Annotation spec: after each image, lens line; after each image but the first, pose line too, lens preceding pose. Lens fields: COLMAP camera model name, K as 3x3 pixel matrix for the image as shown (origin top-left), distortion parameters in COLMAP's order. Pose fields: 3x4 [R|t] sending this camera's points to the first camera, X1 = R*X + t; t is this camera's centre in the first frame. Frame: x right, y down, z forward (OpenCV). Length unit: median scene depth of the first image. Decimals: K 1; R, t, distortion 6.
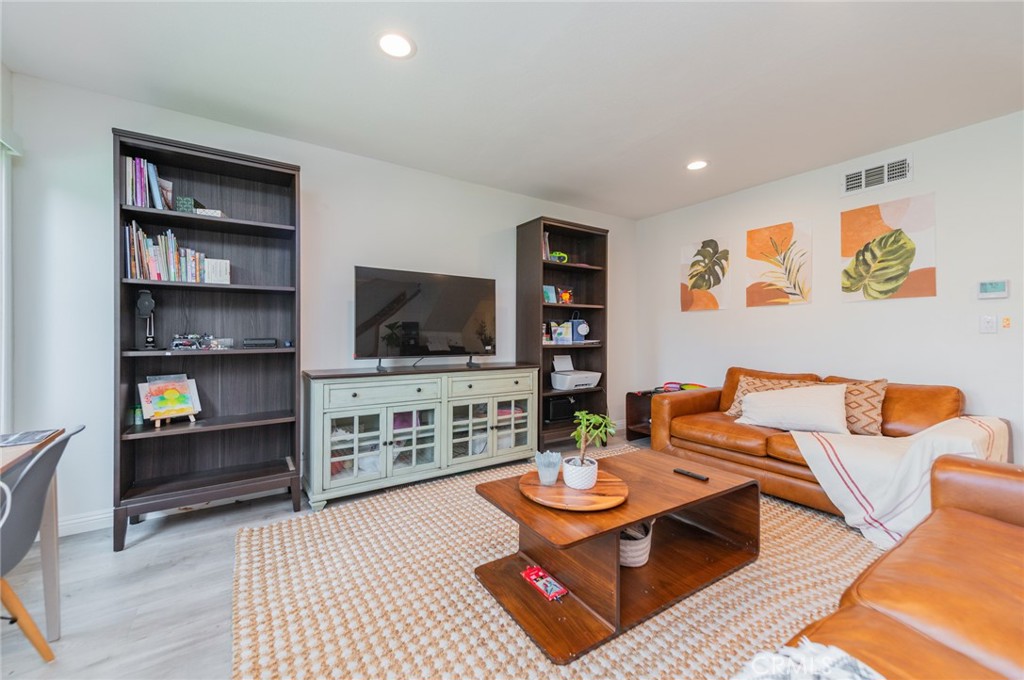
lens RADIAL K [[394.5, 0, 510.4], [0, 394.5, 333.5], [0, 0, 1]] dist [0.011511, -0.000241]
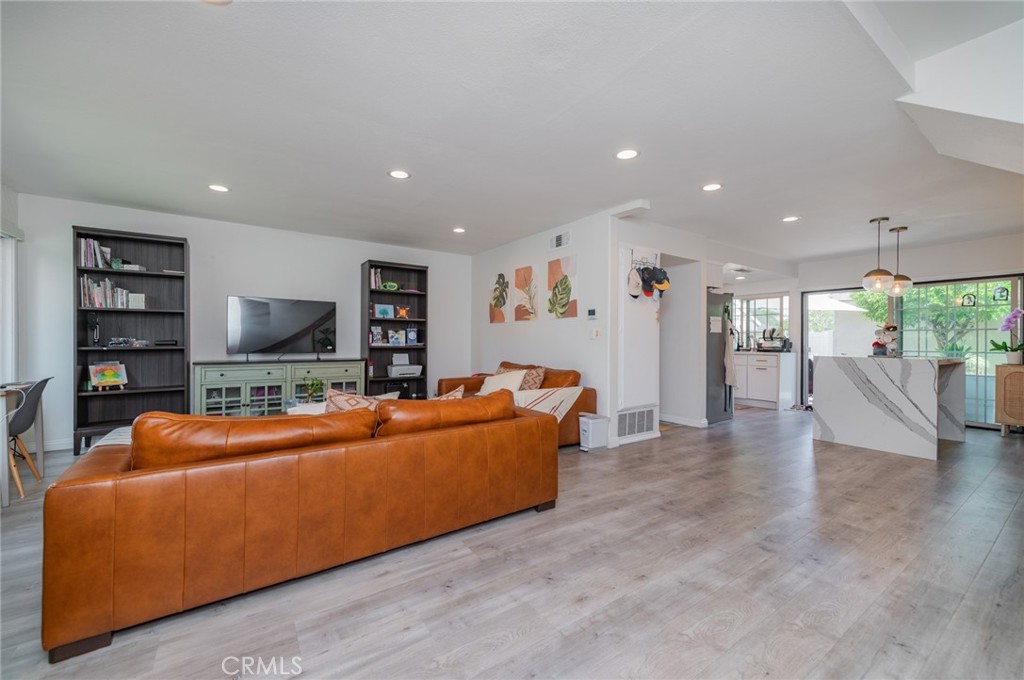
lens RADIAL K [[397.5, 0, 505.3], [0, 397.5, 342.2], [0, 0, 1]] dist [0.004309, 0.000135]
pose [[0.999935, 0.004124, 0.010607, 0.659558], [-0.004226, 0.999945, 0.009634, -0.001877], [-0.010567, -0.009679, 0.999897, -0.582897]]
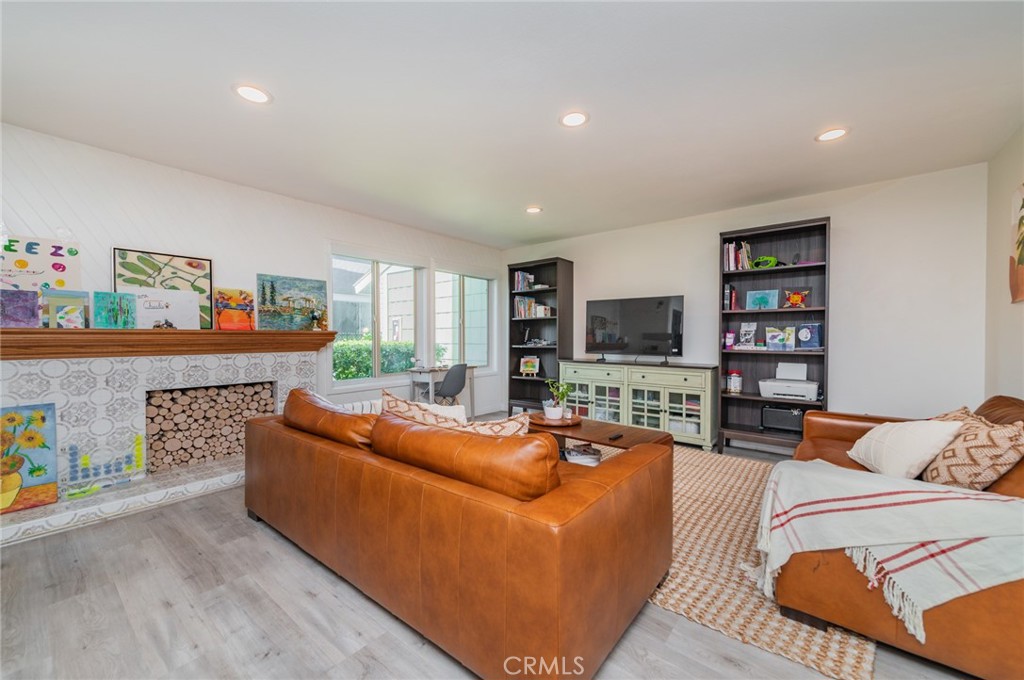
lens RADIAL K [[398.4, 0, 509.7], [0, 398.4, 337.6], [0, 0, 1]] dist [0.007021, -0.000309]
pose [[0.302630, -0.000551, -0.953108, 1.103763], [0.000366, 1.000000, -0.000462, -0.004707], [0.953108, -0.000209, 0.302630, 0.114710]]
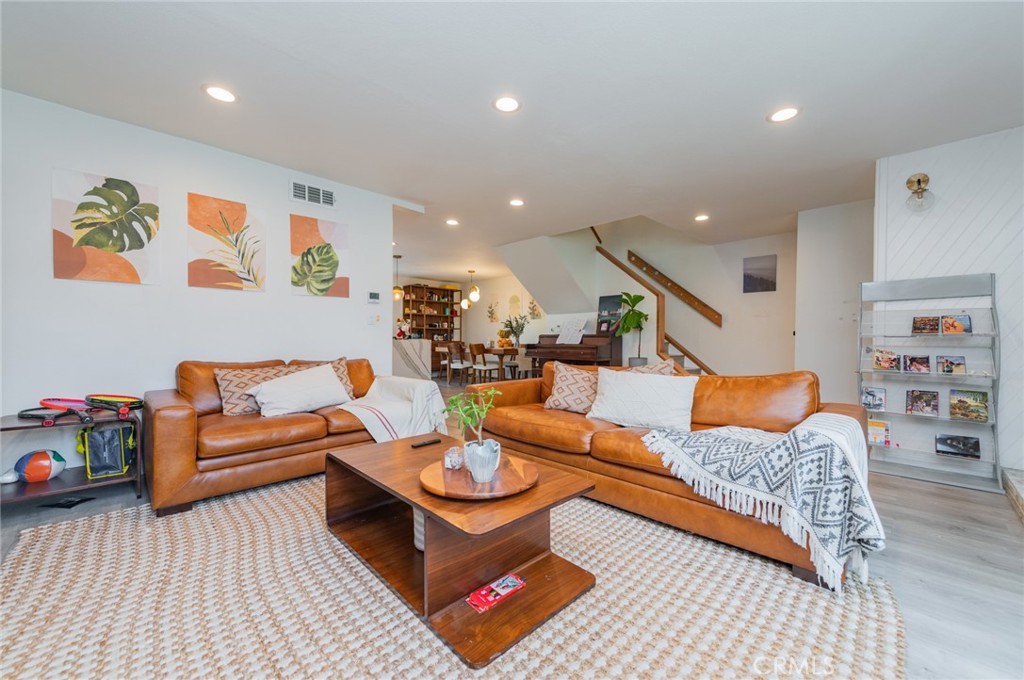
lens RADIAL K [[400.3, 0, 519.0], [0, 400.3, 342.6], [0, 0, 1]] dist [-0.000105, -0.000219]
pose [[-0.205412, -0.013250, 0.978586, -0.417422], [-0.007004, 0.999903, 0.012068, 0.040837], [-0.978651, -0.004376, -0.205485, 0.613014]]
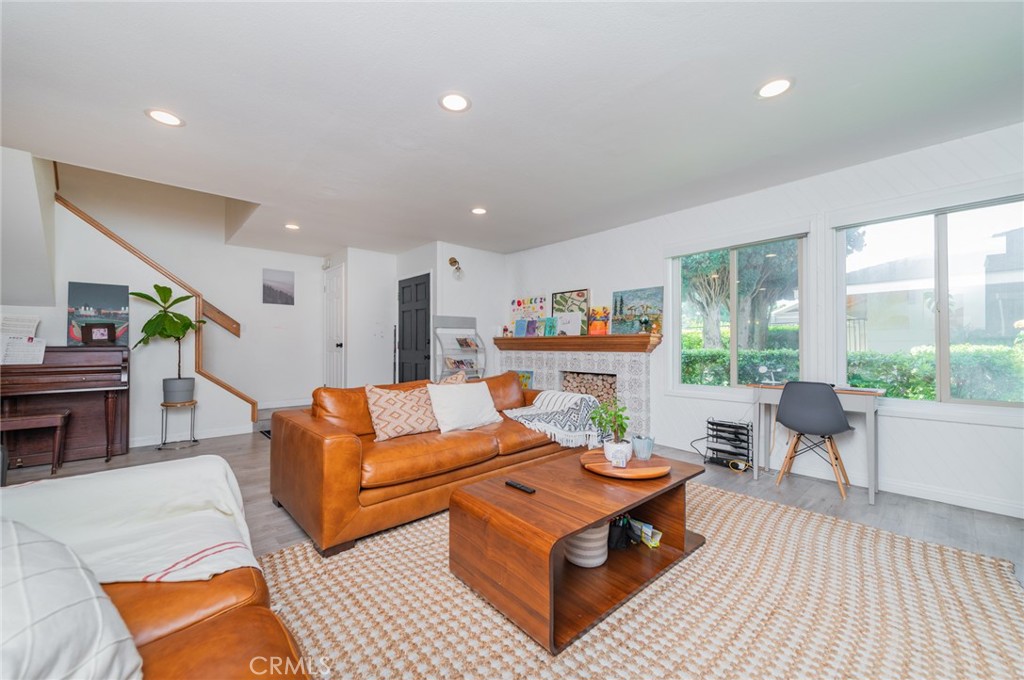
lens RADIAL K [[398.4, 0, 509.7], [0, 398.4, 337.6], [0, 0, 1]] dist [0.007021, -0.000309]
pose [[-0.987955, -0.005649, -0.154639, 0.402615], [-0.002579, 0.999796, -0.020047, 0.015069], [0.154720, -0.019407, -0.987768, 1.216368]]
